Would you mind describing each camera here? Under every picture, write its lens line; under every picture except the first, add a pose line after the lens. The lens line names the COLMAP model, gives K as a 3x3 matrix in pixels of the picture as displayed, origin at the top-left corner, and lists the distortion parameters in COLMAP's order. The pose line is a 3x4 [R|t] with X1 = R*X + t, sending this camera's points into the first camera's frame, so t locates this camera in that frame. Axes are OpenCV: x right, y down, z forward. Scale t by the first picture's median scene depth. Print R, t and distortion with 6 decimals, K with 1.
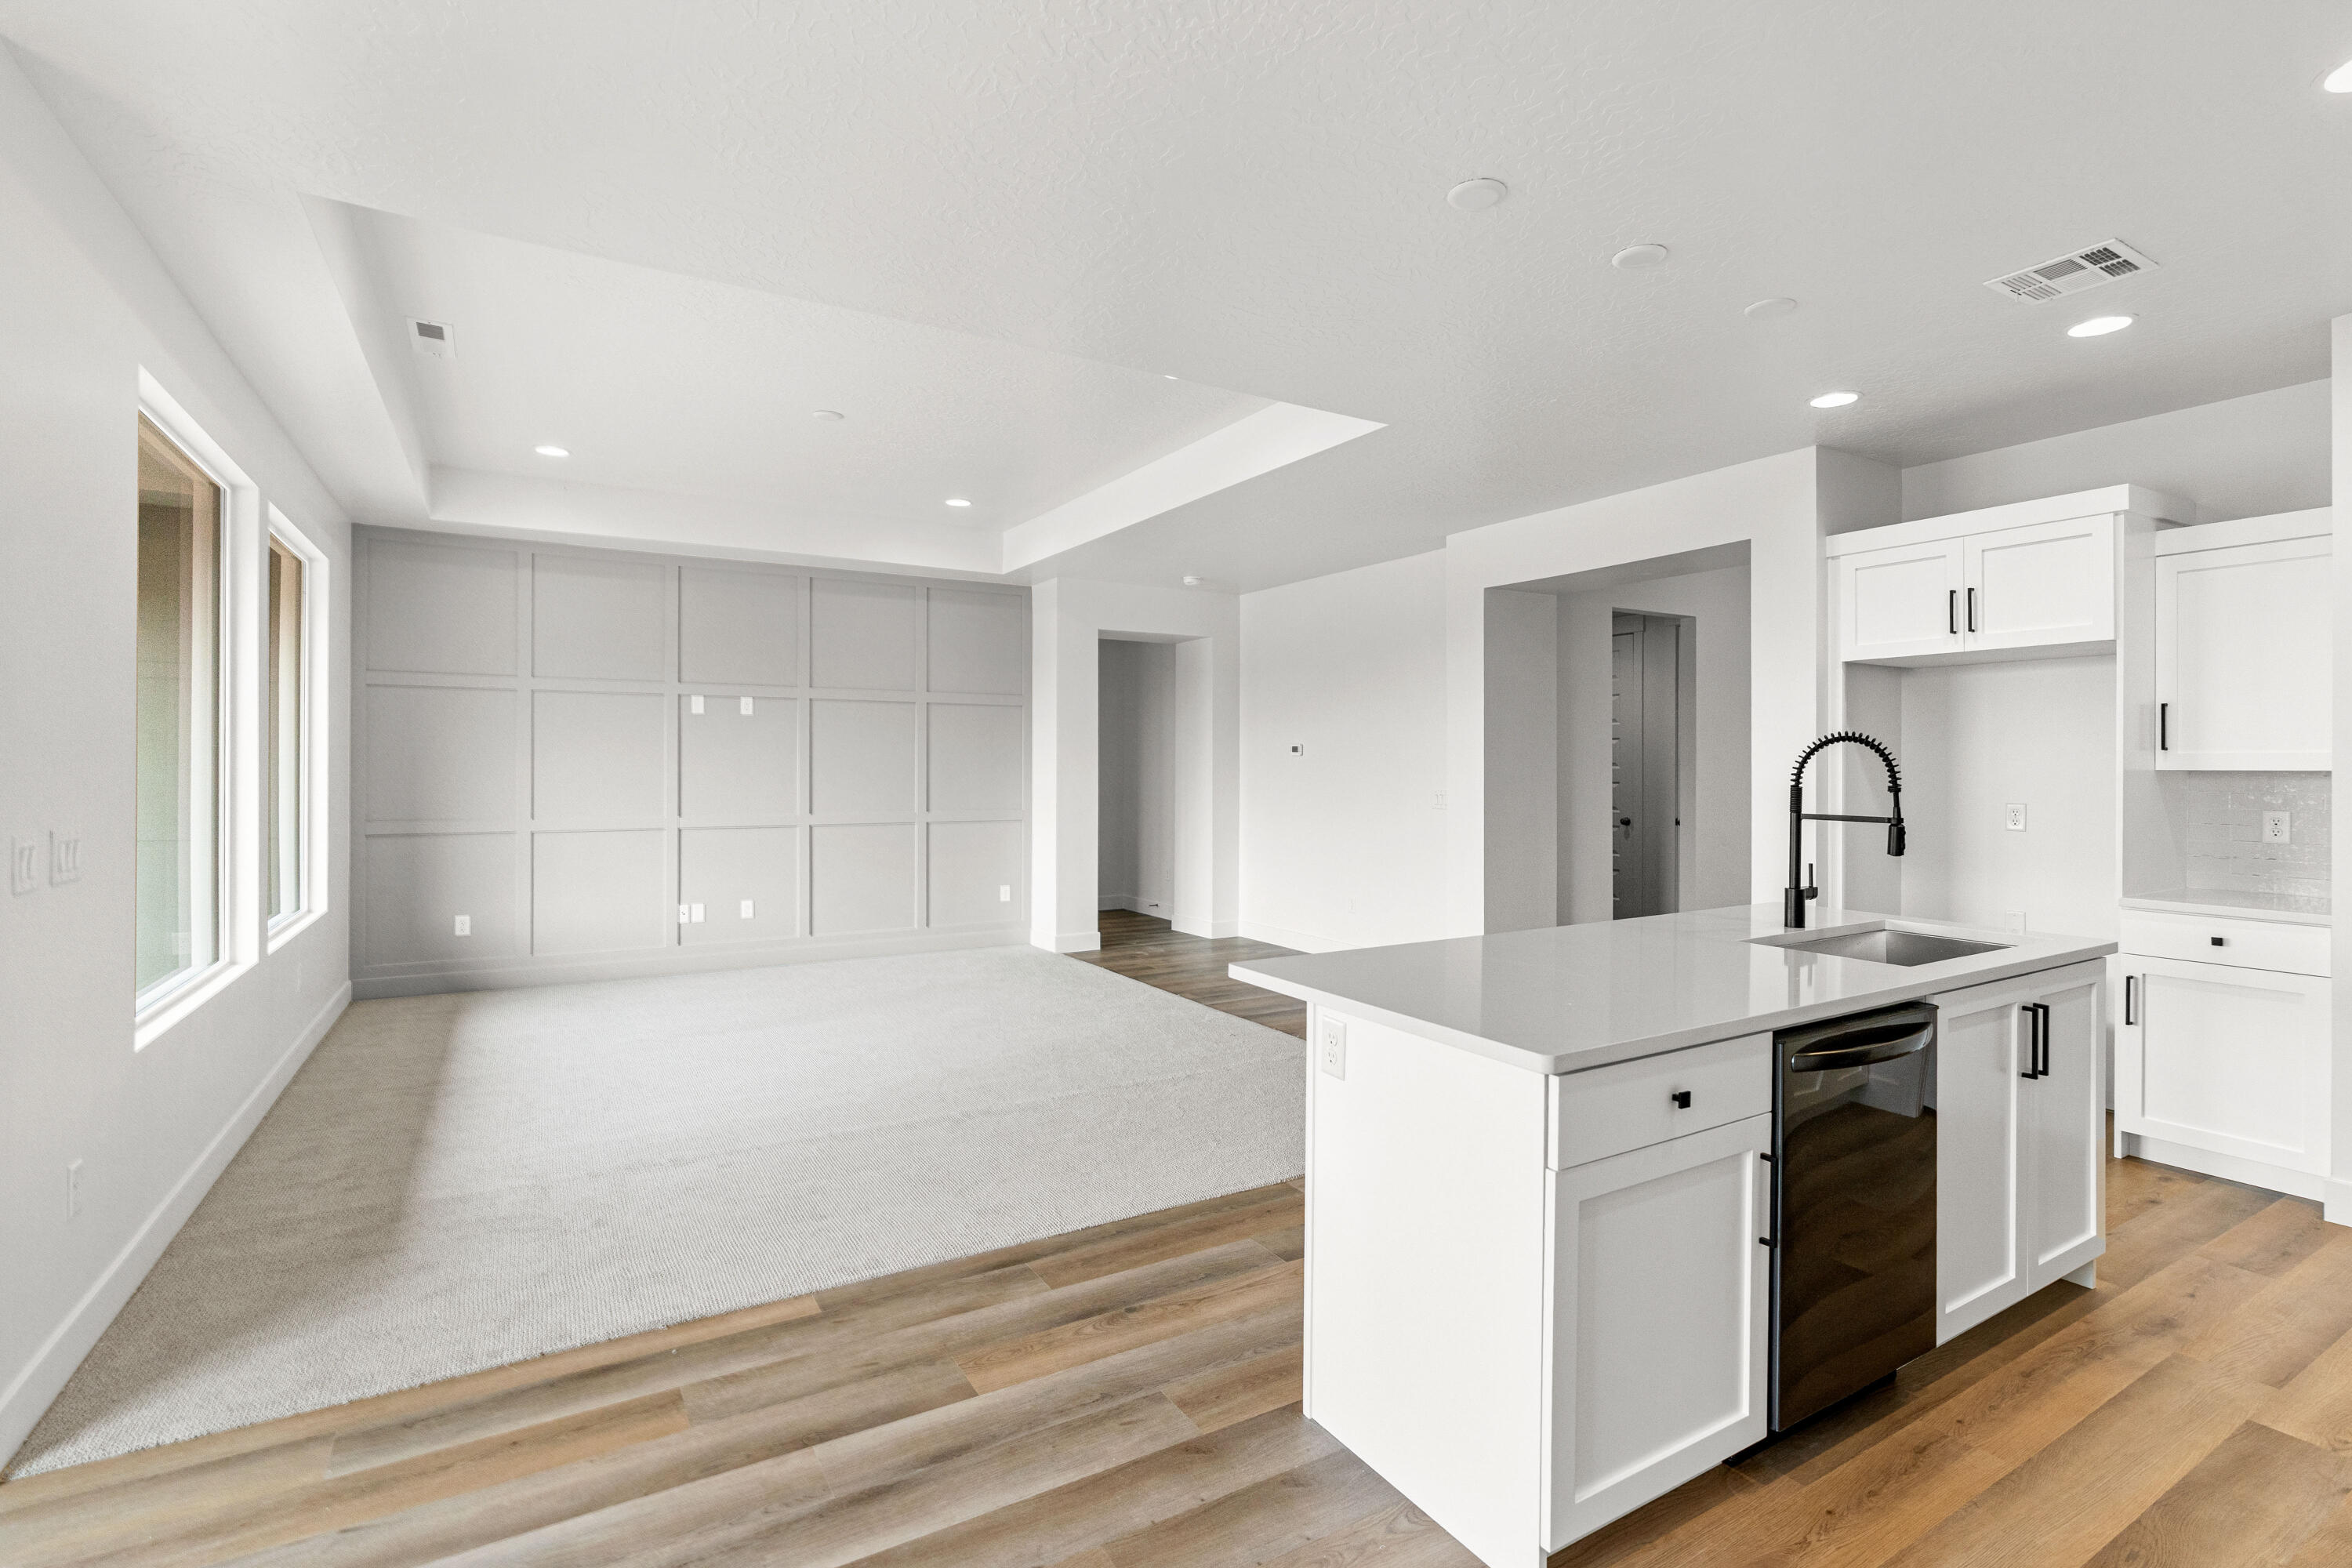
lens RADIAL K [[1082.4, 0, 1178.5], [0, 1082.4, 772.6], [0, 0, 1]] dist [-0.005991, 0.000140]
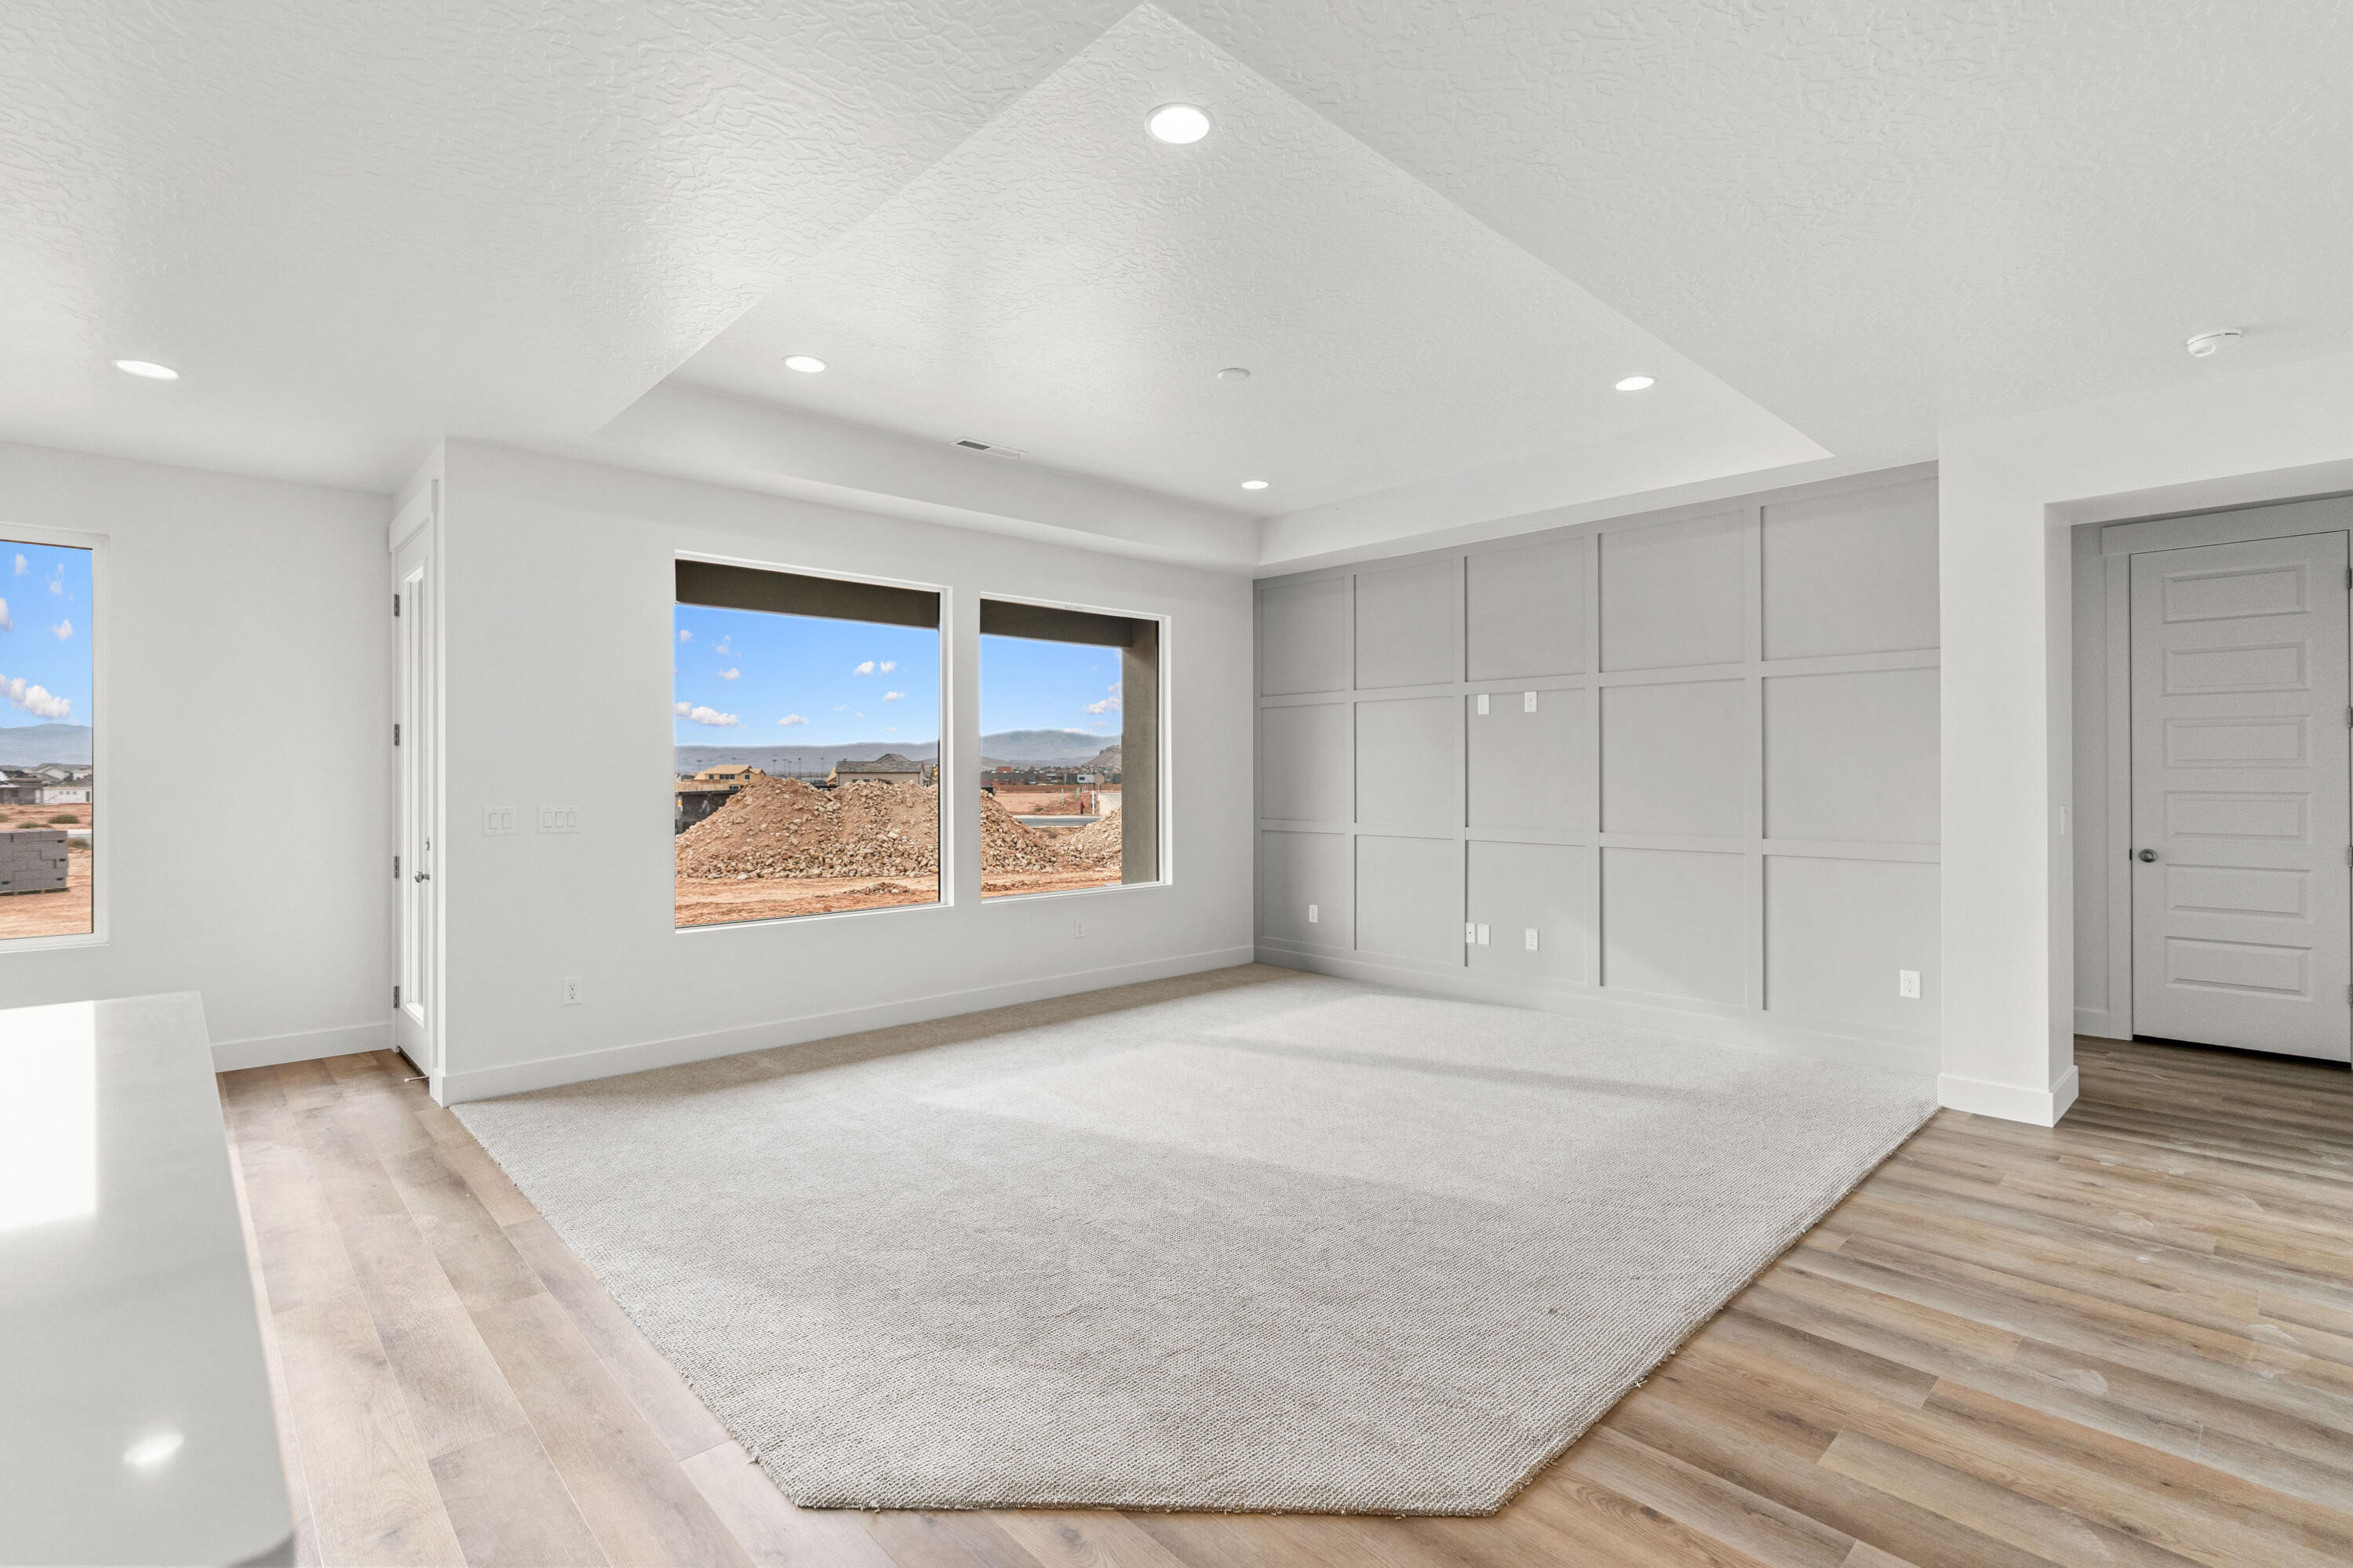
lens RADIAL K [[1082.7, 0, 1187.6], [0, 1082.7, 771.0], [0, 0, 1]] dist [-0.005991, 0.000140]
pose [[0.221407, -0.006675, -0.975159, 0.417168], [-0.003423, 0.999965, -0.007622, 0.000481], [0.975175, 0.005025, 0.221377, 0.610875]]
